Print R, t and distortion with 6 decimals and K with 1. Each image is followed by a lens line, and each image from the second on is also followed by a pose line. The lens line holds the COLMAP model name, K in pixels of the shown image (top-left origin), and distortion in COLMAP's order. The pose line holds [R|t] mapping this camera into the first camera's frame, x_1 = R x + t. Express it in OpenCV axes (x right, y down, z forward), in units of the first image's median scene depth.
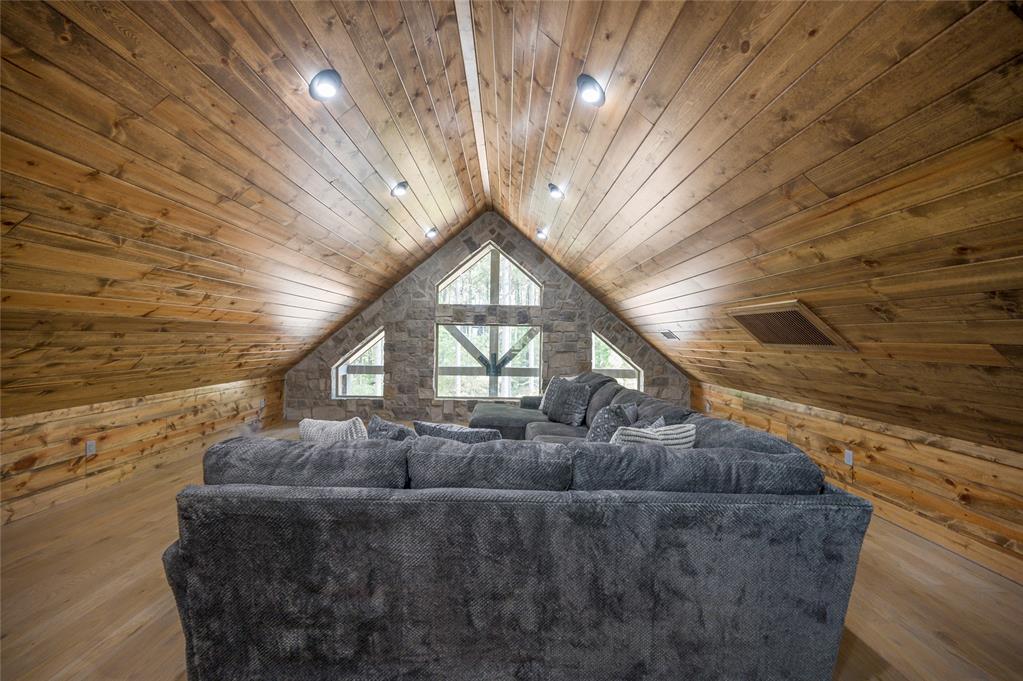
lens RADIAL K [[428.6, 0, 511.3], [0, 428.6, 338.9], [0, 0, 1]] dist [-0.001245, -0.000017]
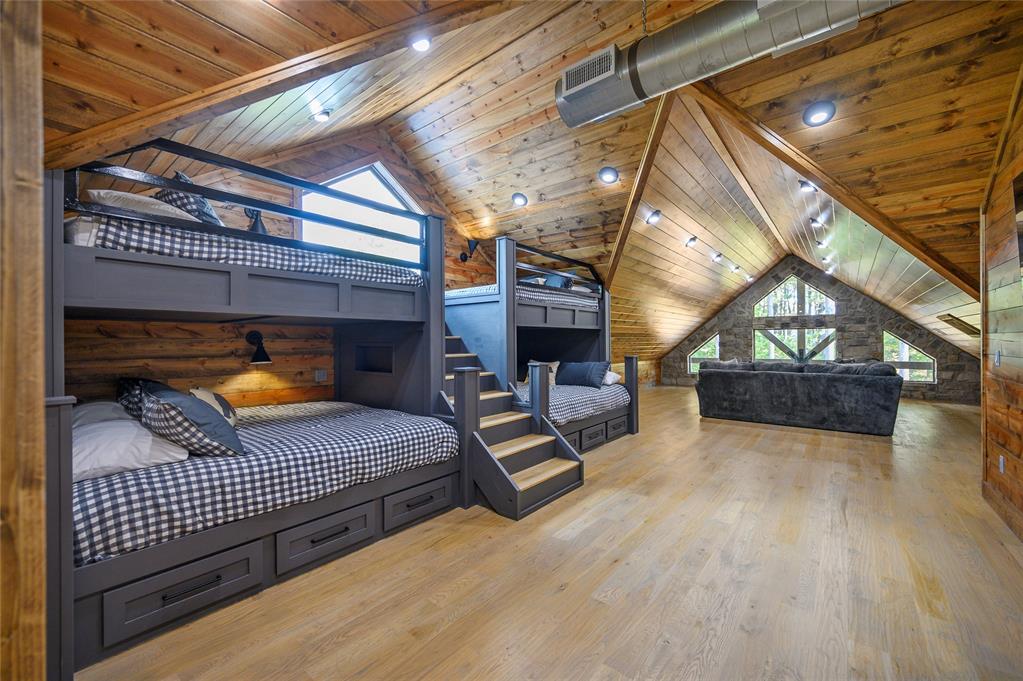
lens RADIAL K [[407.5, 0, 511.5], [0, 407.5, 339.3], [0, 0, 1]] dist [-0.002822, 0.001008]
pose [[0.768914, -0.024071, -0.638899, 0.111043], [0.016768, 0.999707, -0.017485, 0.014485], [0.639133, 0.002731, 0.769092, -0.822186]]
